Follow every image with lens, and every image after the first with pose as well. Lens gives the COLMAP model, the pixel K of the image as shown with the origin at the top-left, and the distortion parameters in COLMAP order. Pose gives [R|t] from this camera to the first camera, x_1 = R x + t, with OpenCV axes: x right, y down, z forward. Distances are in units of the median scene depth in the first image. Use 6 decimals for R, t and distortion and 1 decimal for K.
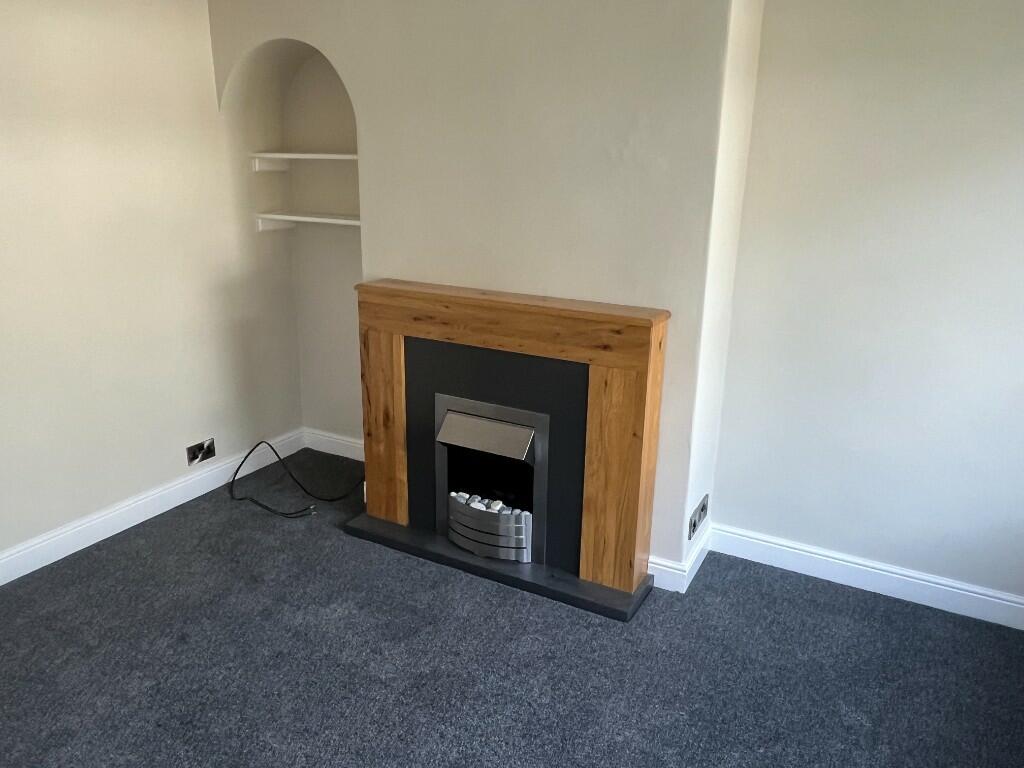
lens RADIAL K [[766.5, 0, 511.7], [0, 766.5, 387.2], [0, 0, 1]] dist [-0.001276, 0.000955]
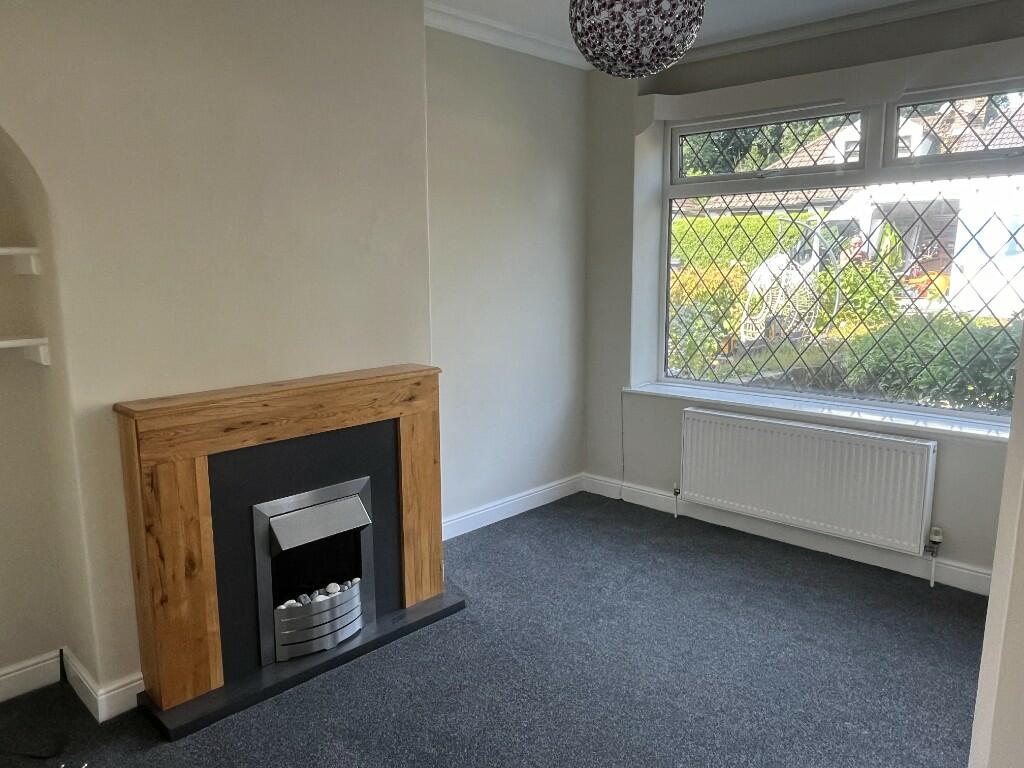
lens RADIAL K [[766.5, 0, 512.0], [0, 766.5, 382.4], [0, 0, 1]] dist [-0.001276, 0.000955]
pose [[0.239287, -0.181521, 0.953830, -0.878914], [0.282750, 0.952820, 0.110395, -0.146881], [-0.928867, 0.243279, 0.279323, 0.449026]]
